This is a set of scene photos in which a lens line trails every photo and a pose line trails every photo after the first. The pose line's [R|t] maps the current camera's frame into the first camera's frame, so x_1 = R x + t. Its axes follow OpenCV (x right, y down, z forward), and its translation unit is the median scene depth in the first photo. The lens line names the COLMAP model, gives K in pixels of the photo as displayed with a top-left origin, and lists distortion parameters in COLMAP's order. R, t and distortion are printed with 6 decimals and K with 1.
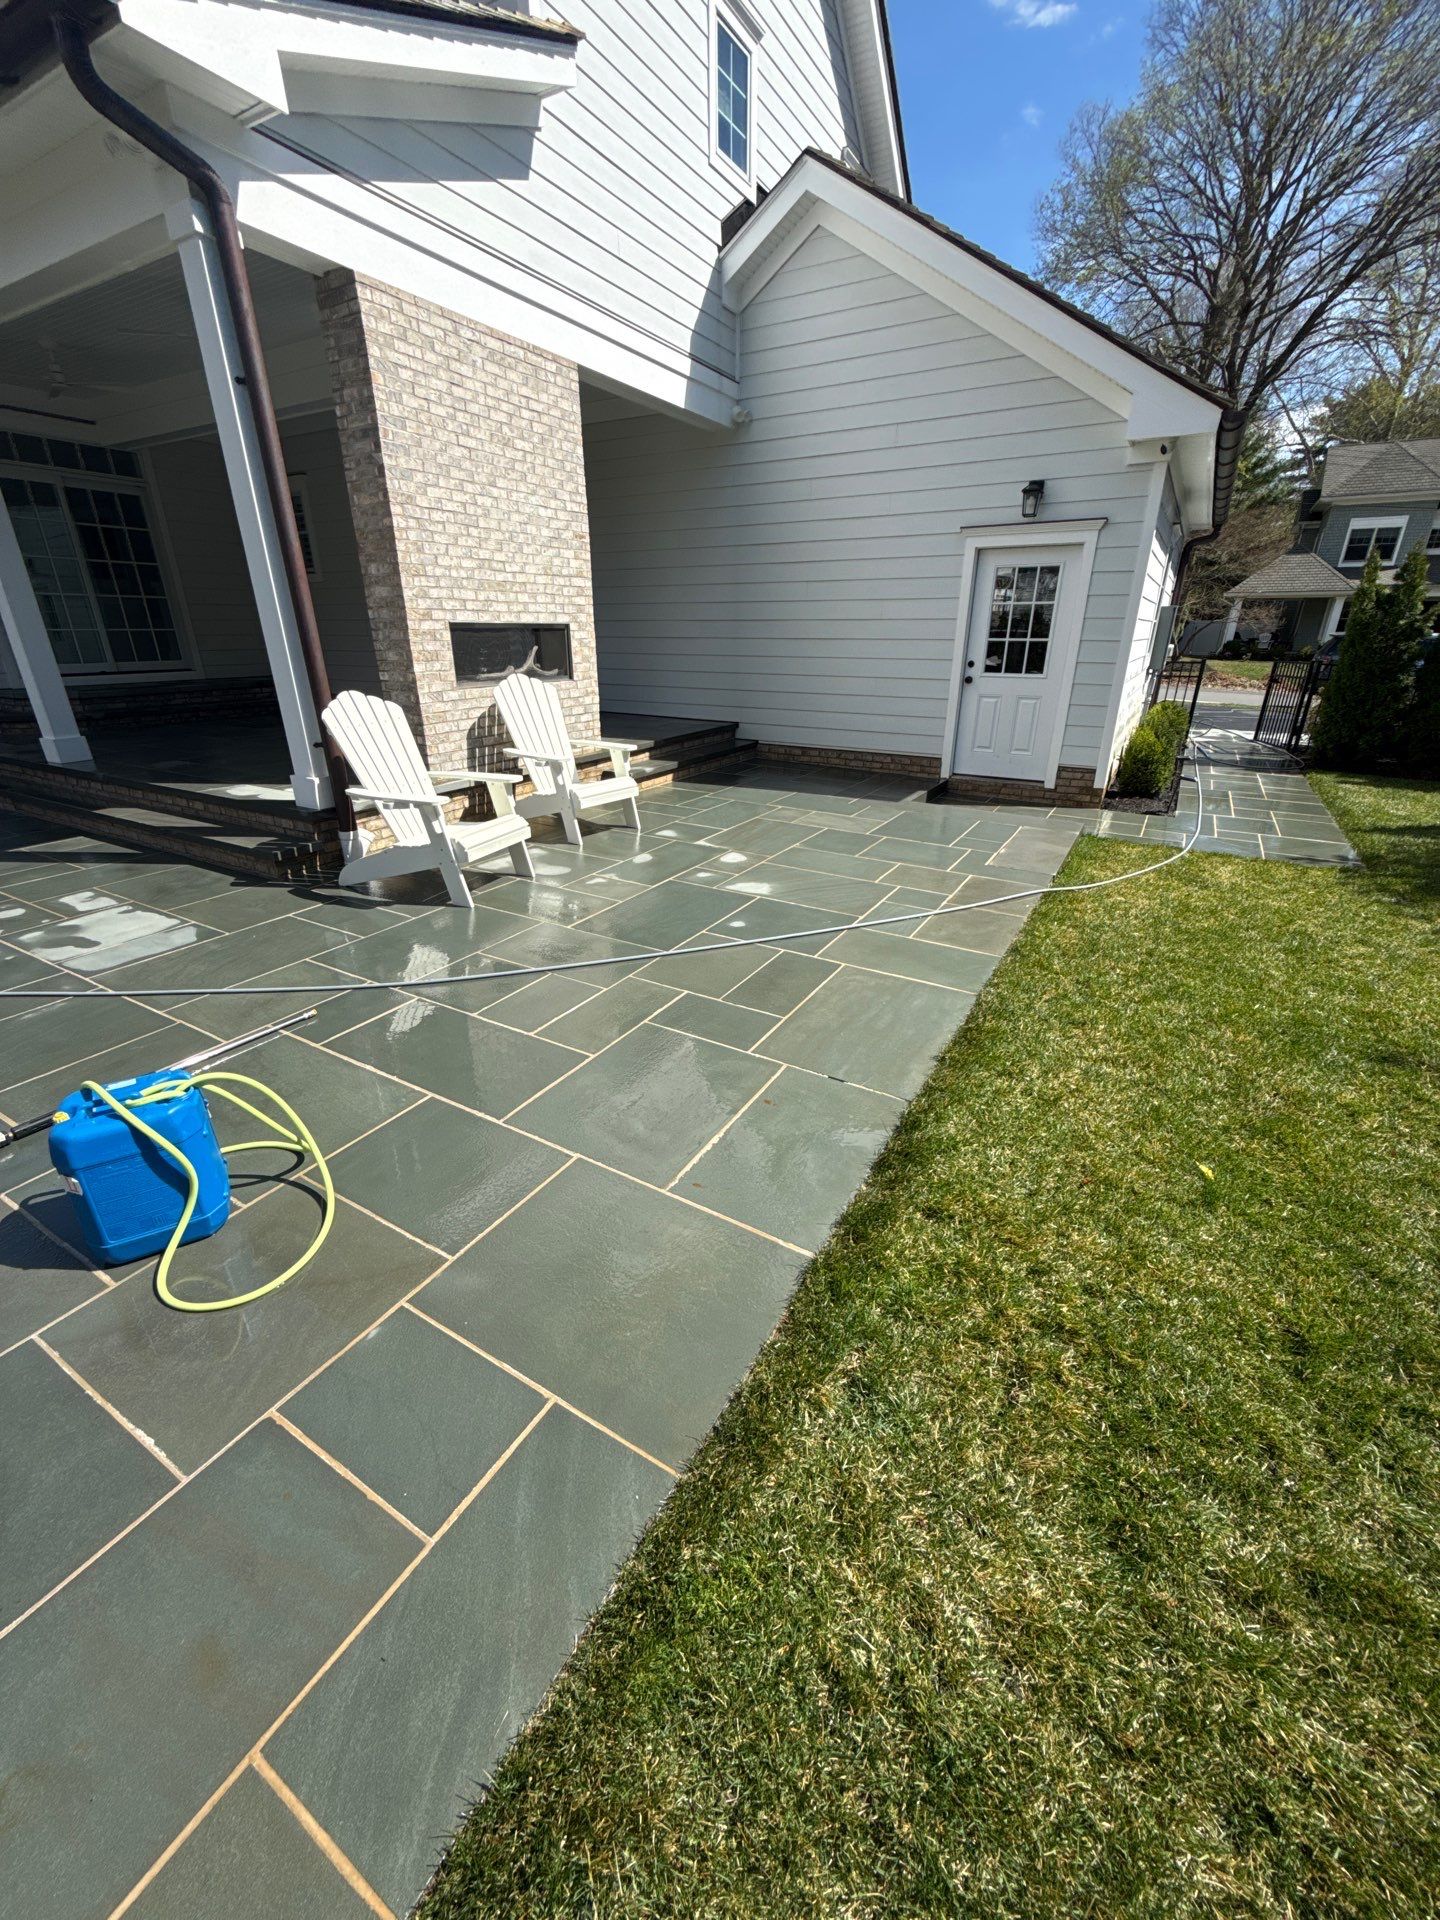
lens RADIAL K [[764.0, 0, 727.2], [0, 764.0, 962.2], [0, 0, 1]] dist [0.000940, -0.000576]
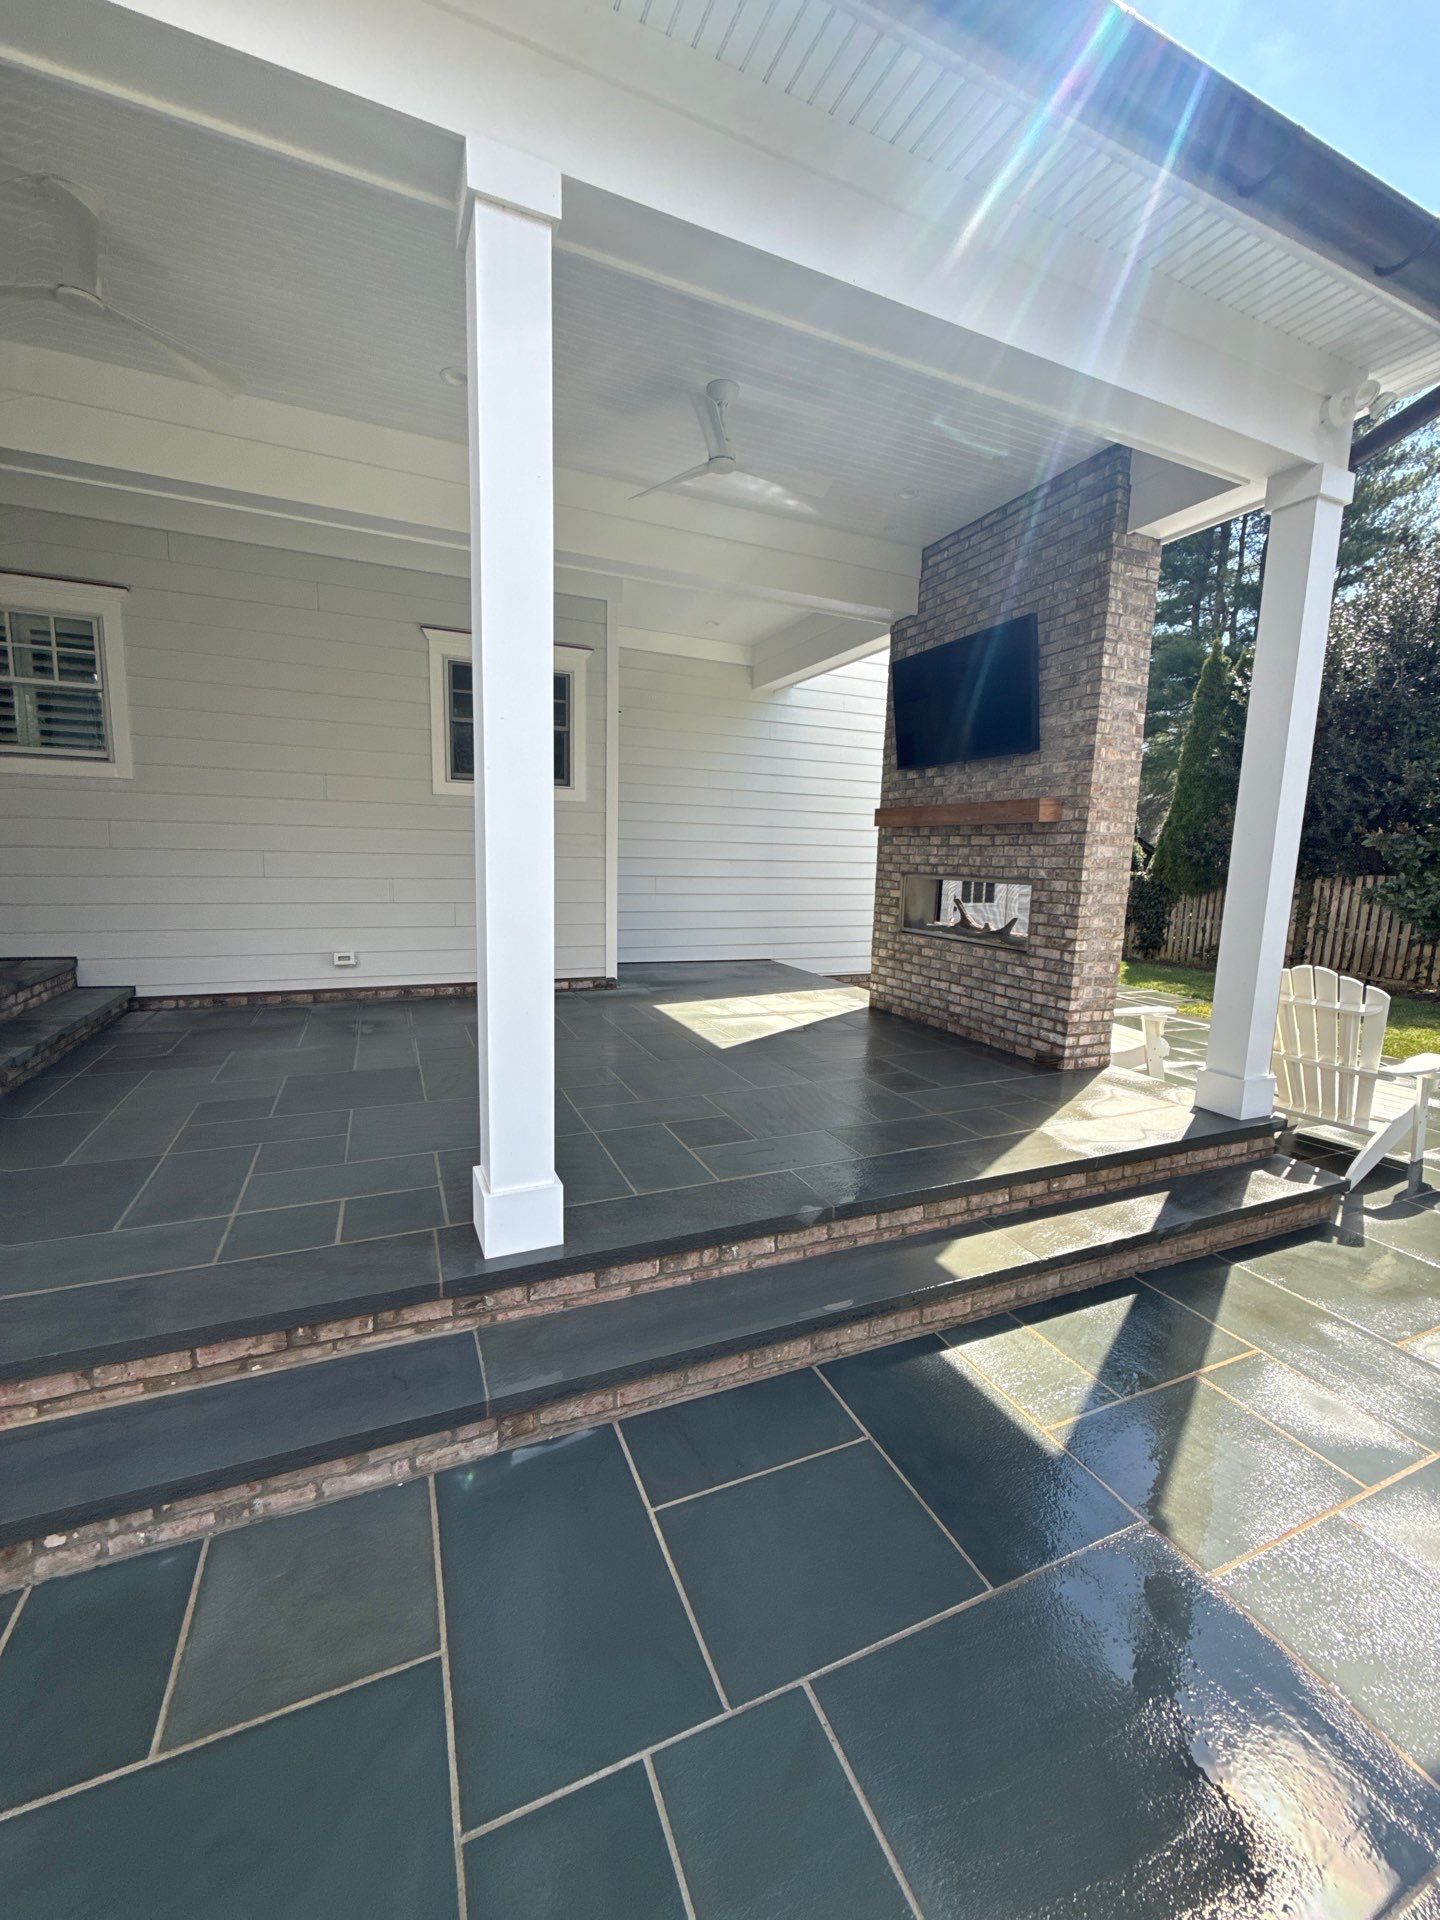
lens RADIAL K [[764.0, 0, 725.0], [0, 764.0, 962.4], [0, 0, 1]] dist [0.000940, -0.000576]
pose [[0.590791, -0.103722, 0.800130, -1.511145], [0.301666, 0.948173, -0.099828, -0.448482], [-0.748307, 0.300349, 0.591461, 0.928138]]
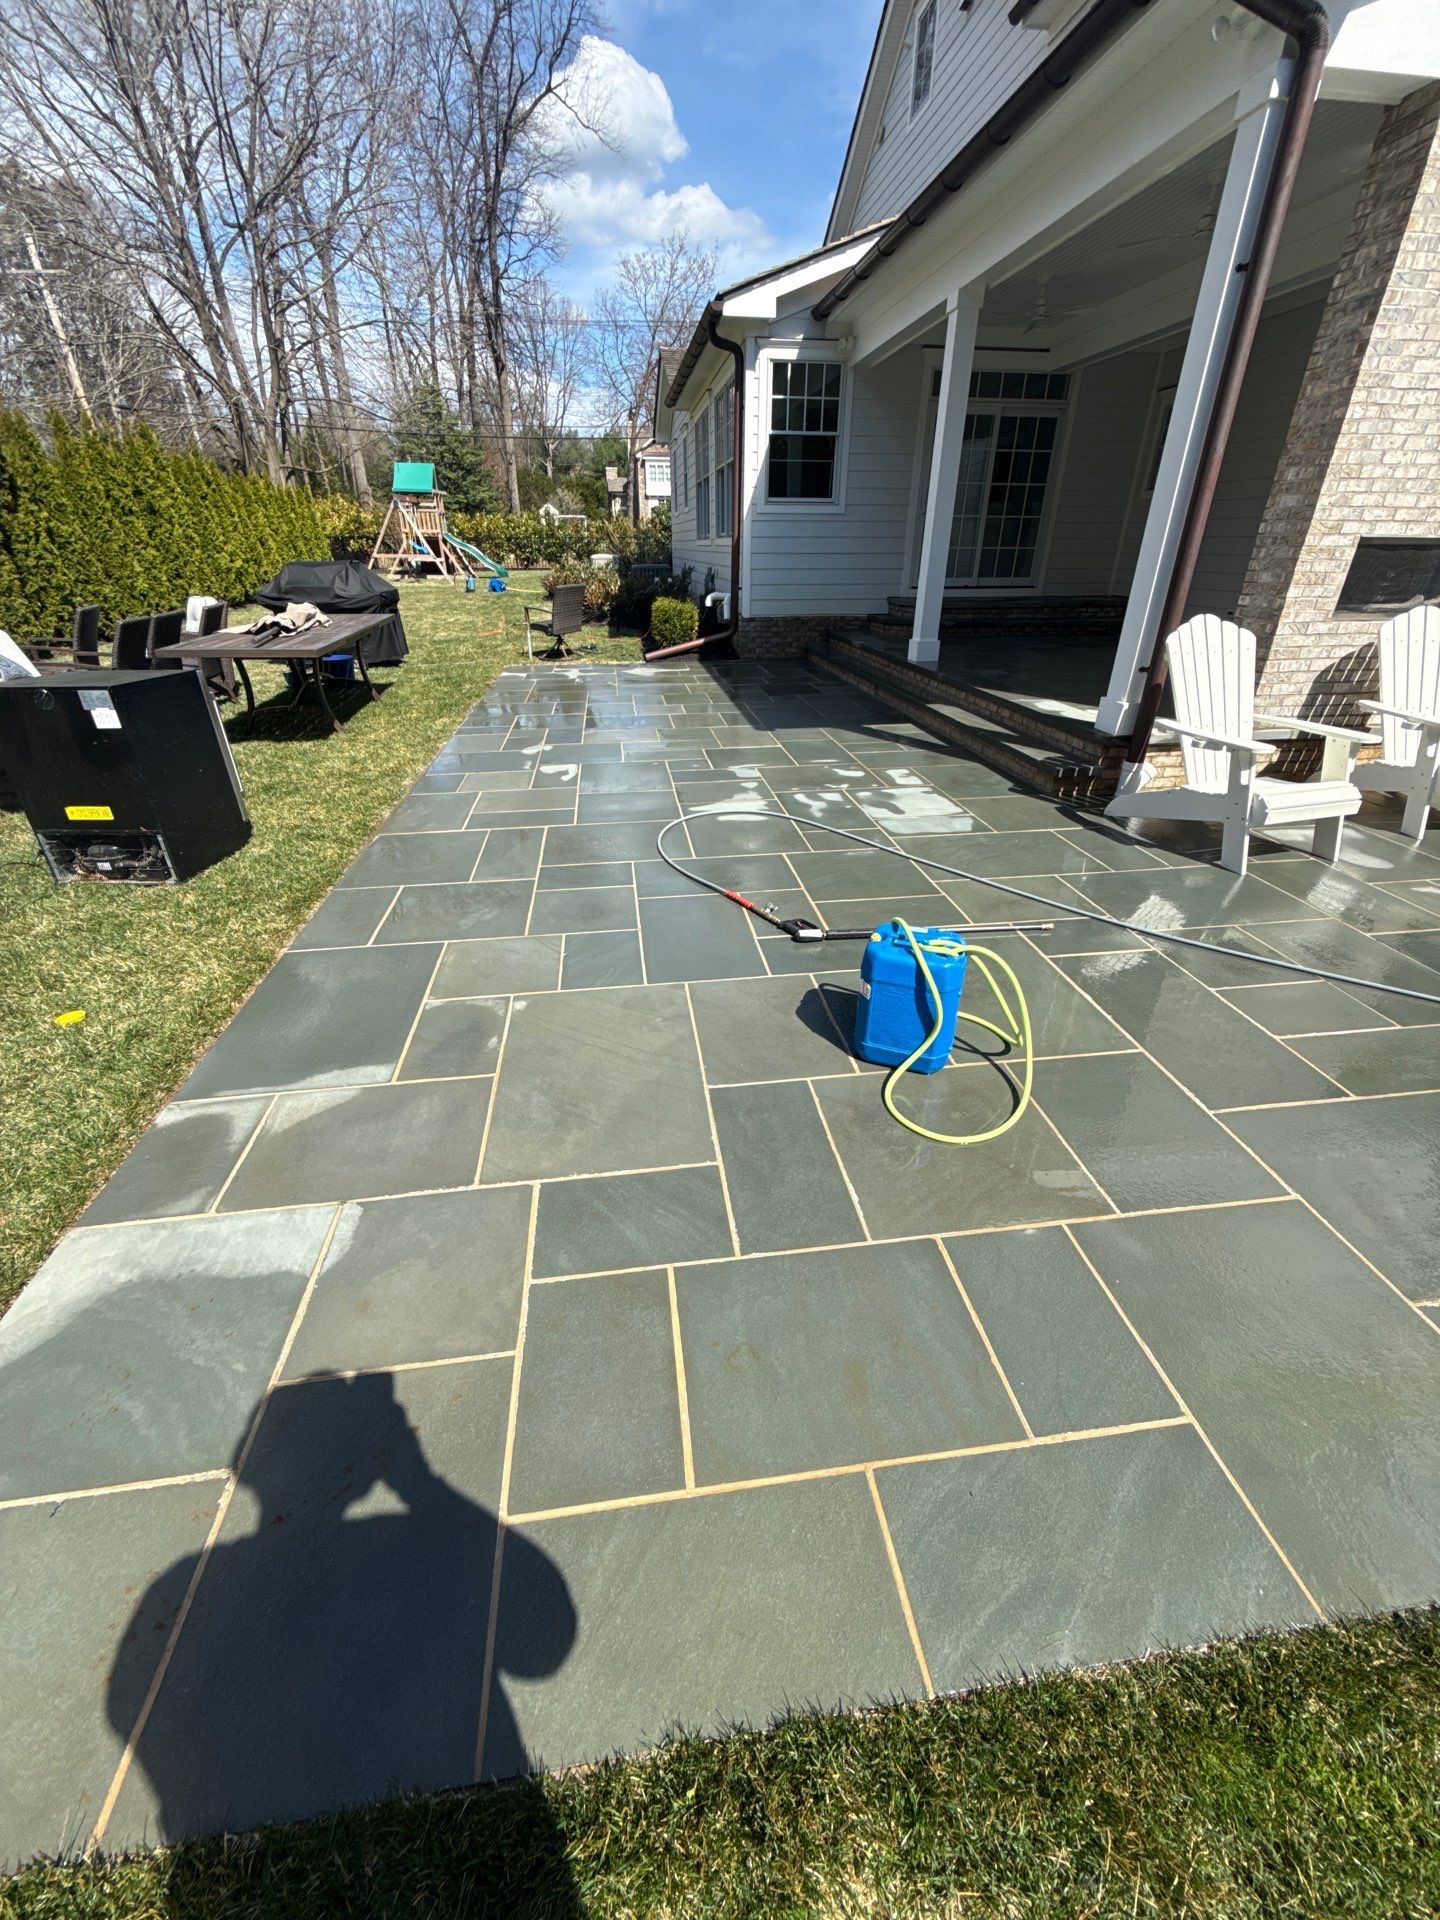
lens RADIAL K [[764.0, 0, 721.9], [0, 764.0, 963.4], [0, 0, 1]] dist [0.000940, -0.000576]
pose [[0.612388, 0.377631, -0.694533, -0.046916], [-0.317201, 0.922087, 0.221673, 0.015693], [0.724130, 0.084556, 0.684460, -0.024041]]
